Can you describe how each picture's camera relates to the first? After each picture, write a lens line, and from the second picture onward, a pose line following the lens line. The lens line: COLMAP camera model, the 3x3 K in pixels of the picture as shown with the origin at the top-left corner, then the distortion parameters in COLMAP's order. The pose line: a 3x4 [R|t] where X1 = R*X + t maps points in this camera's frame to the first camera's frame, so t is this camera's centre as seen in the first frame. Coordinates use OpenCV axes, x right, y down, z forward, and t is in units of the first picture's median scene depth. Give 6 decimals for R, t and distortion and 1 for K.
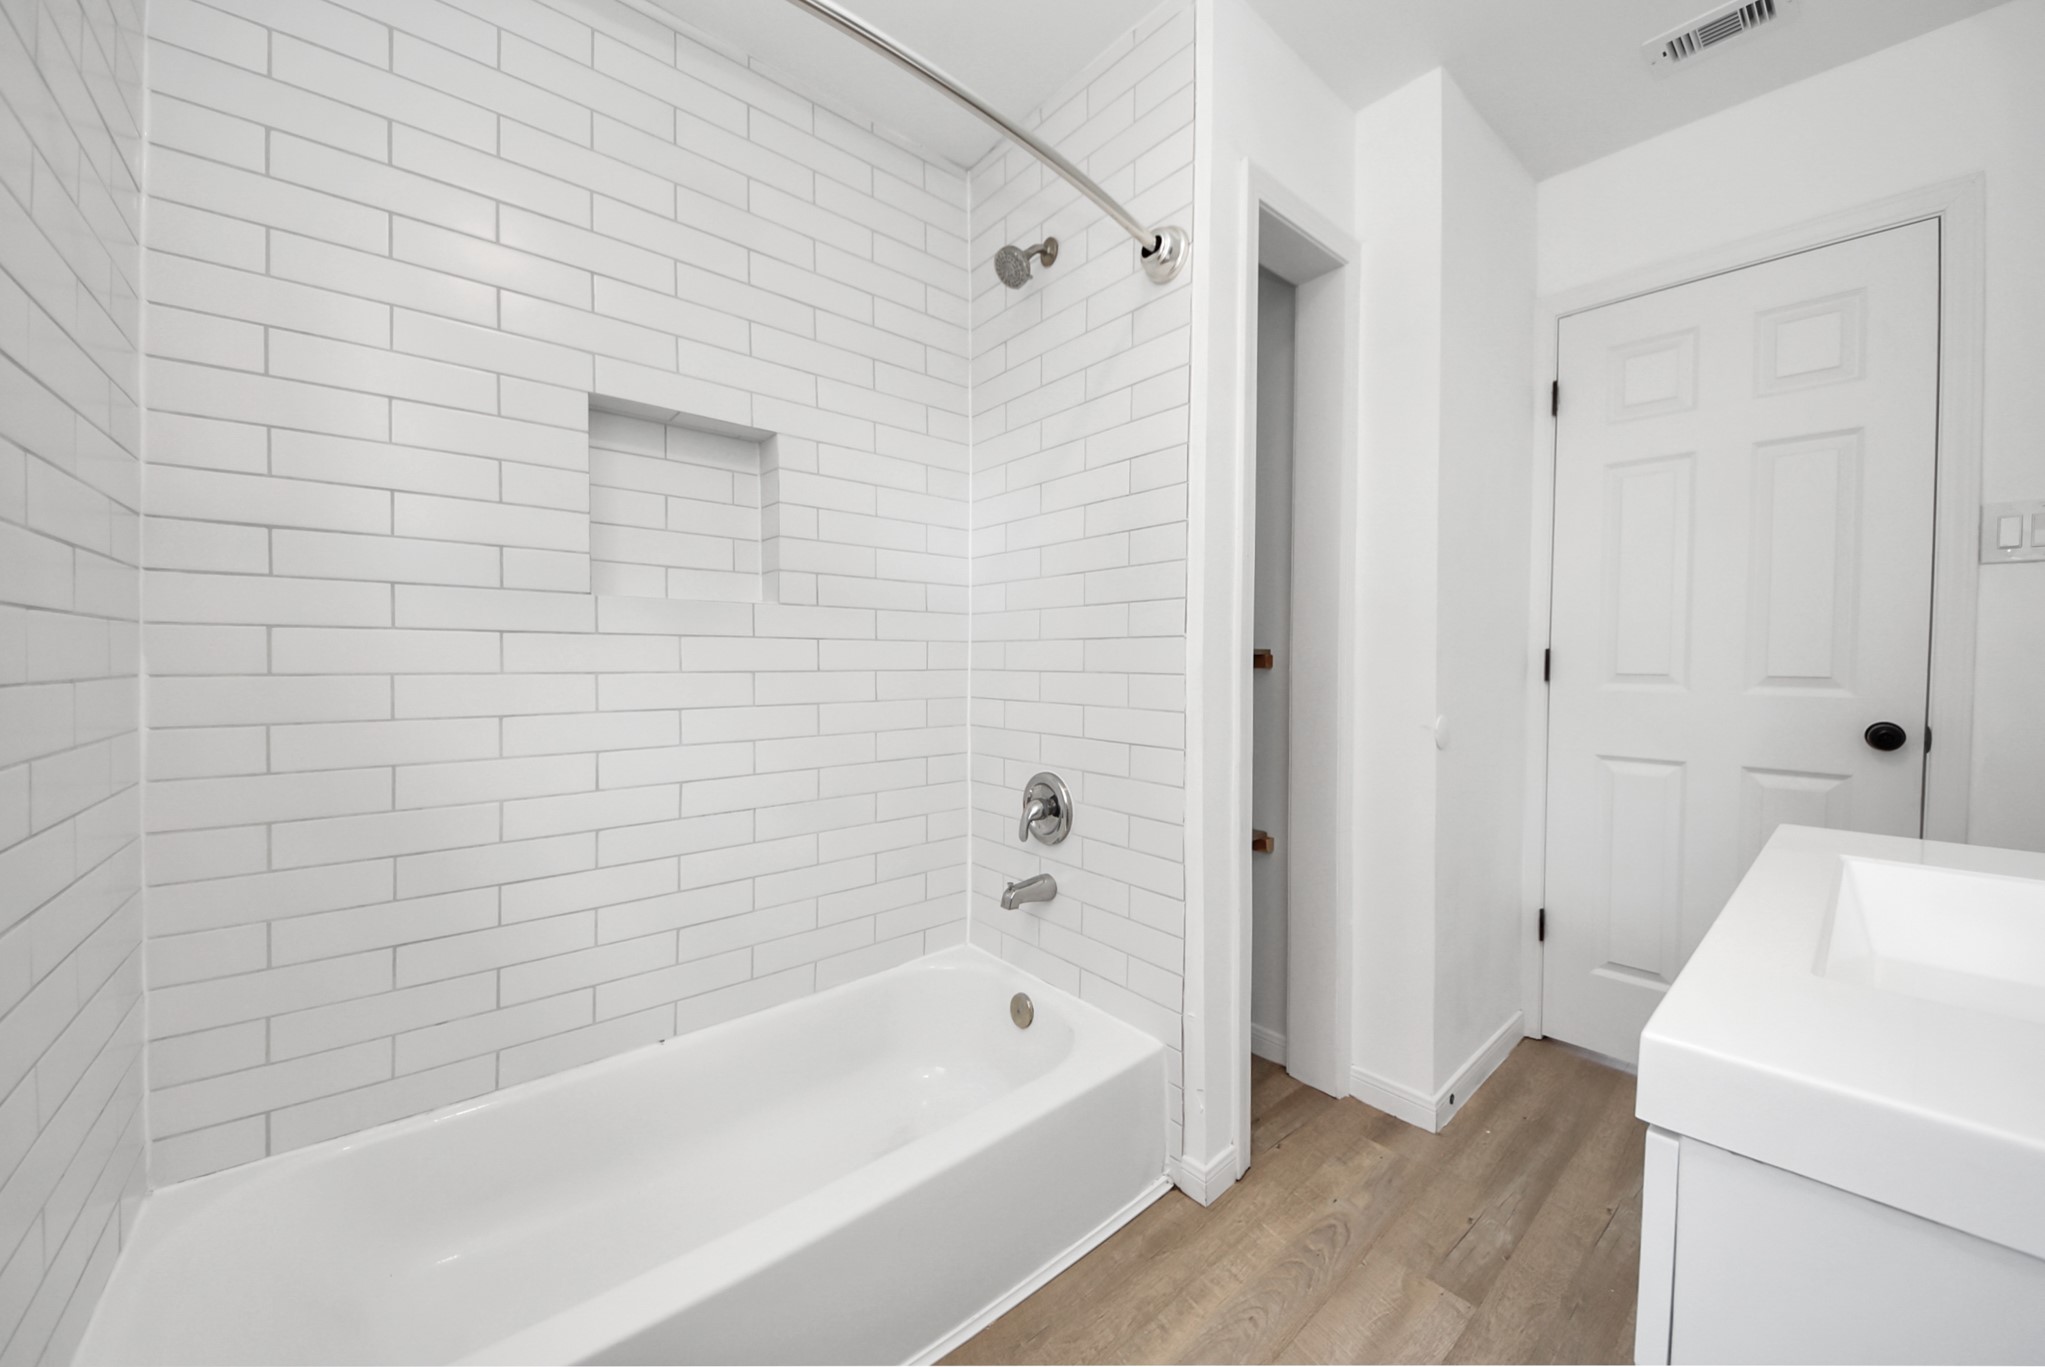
lens RADIAL K [[714.4, 0, 1028.2], [0, 714.4, 662.2], [0, 0, 1]] dist [0.018670, -0.023143]
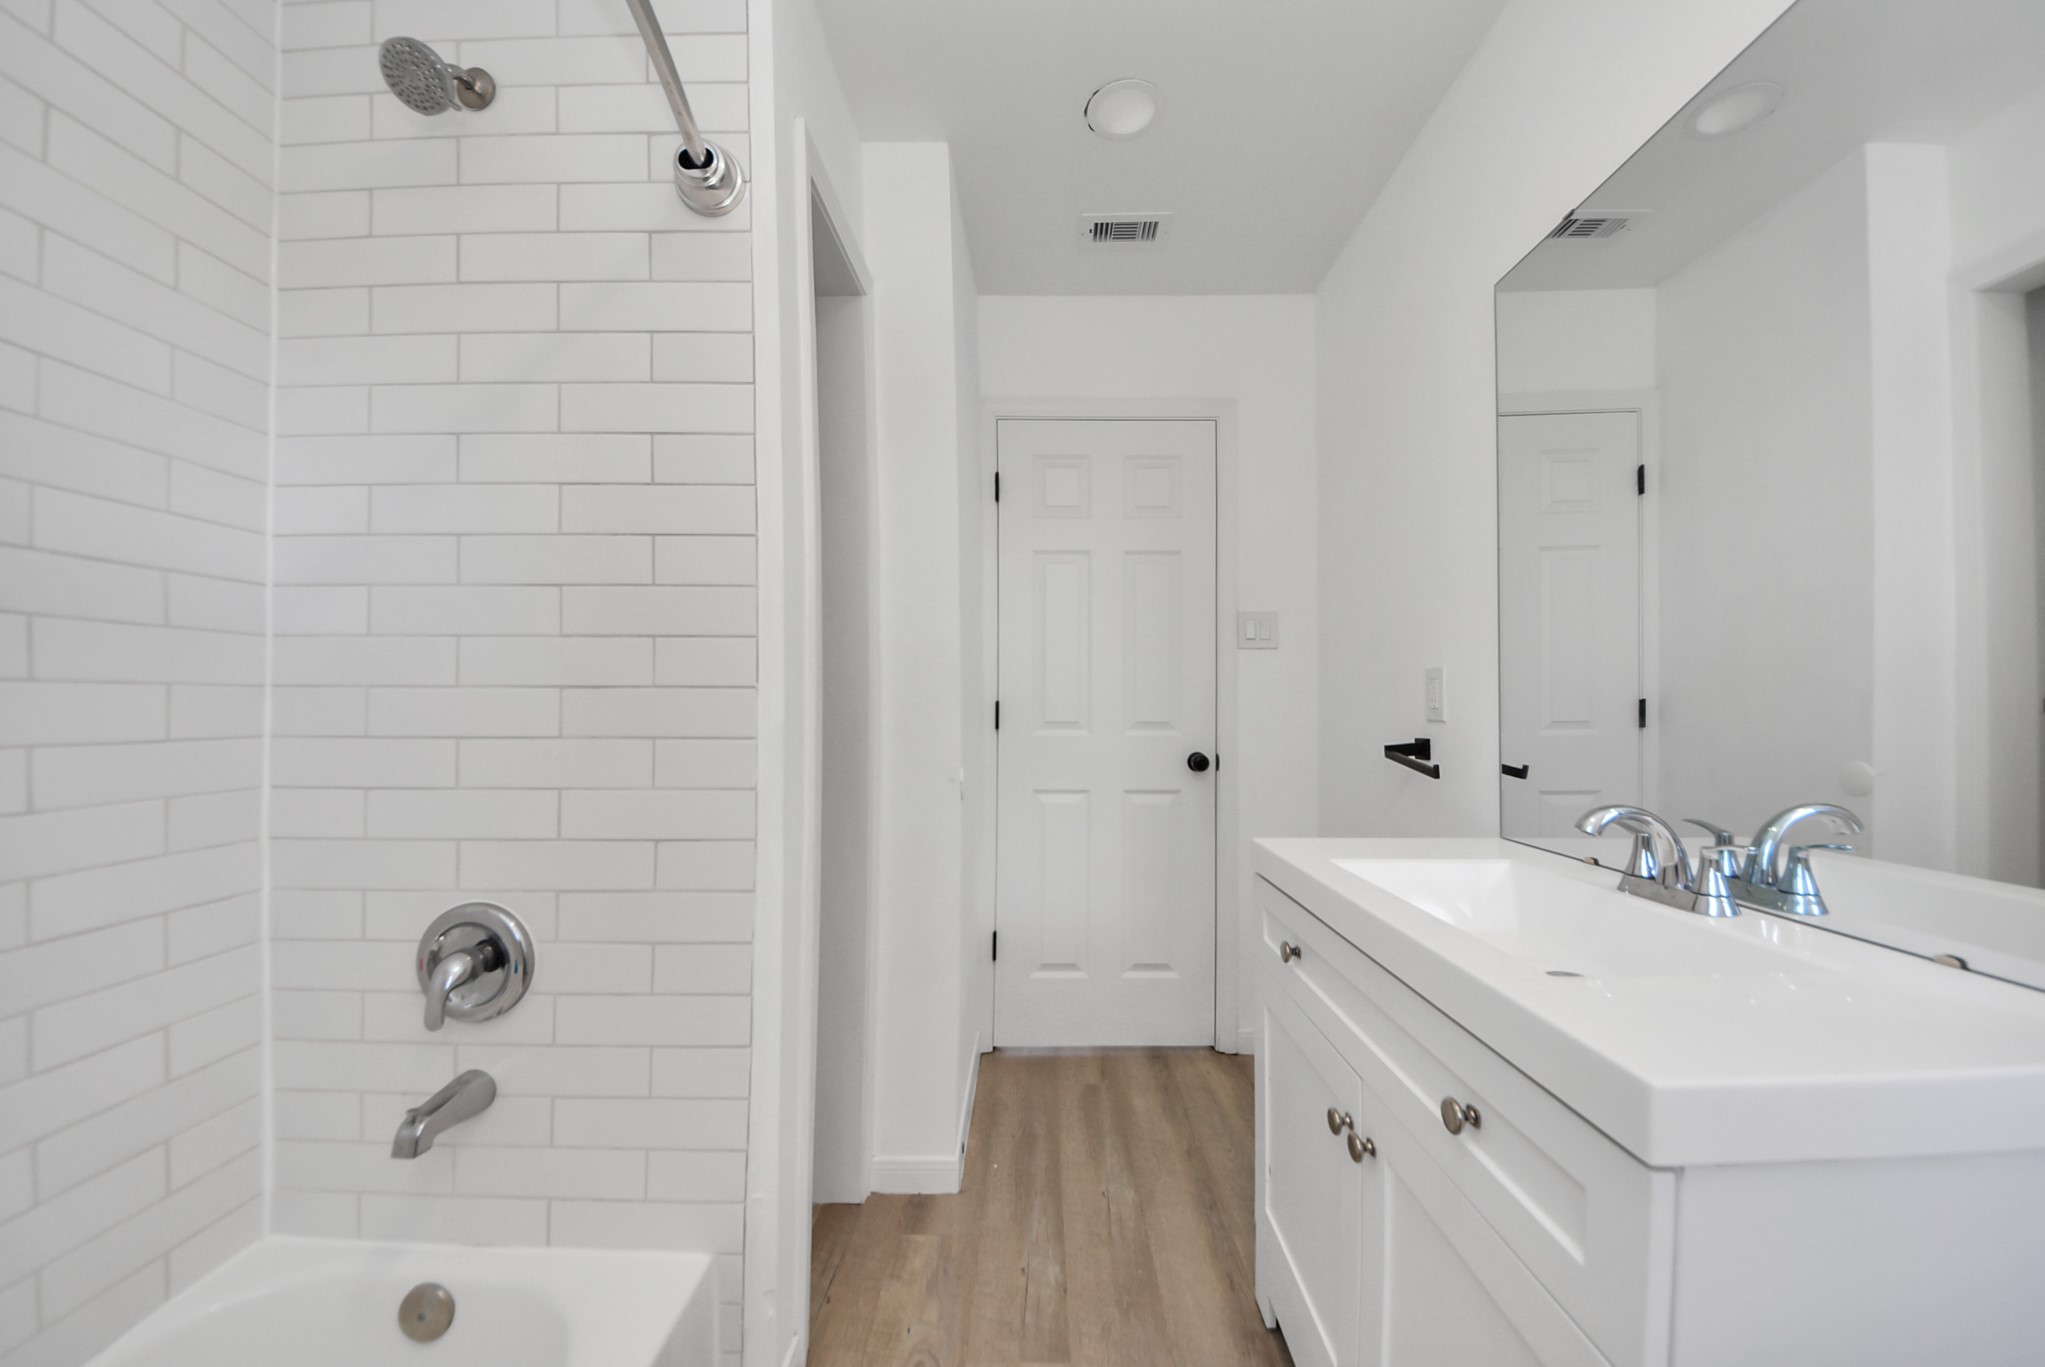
lens RADIAL K [[740.6, 0, 1053.7], [0, 740.6, 682.1], [0, 0, 1]] dist [0.018283, -0.017250]
pose [[0.660027, 0.021557, 0.750932, -0.132266], [0.003350, 0.999494, -0.031636, -0.013173], [-0.751234, 0.023396, 0.659621, 0.205007]]
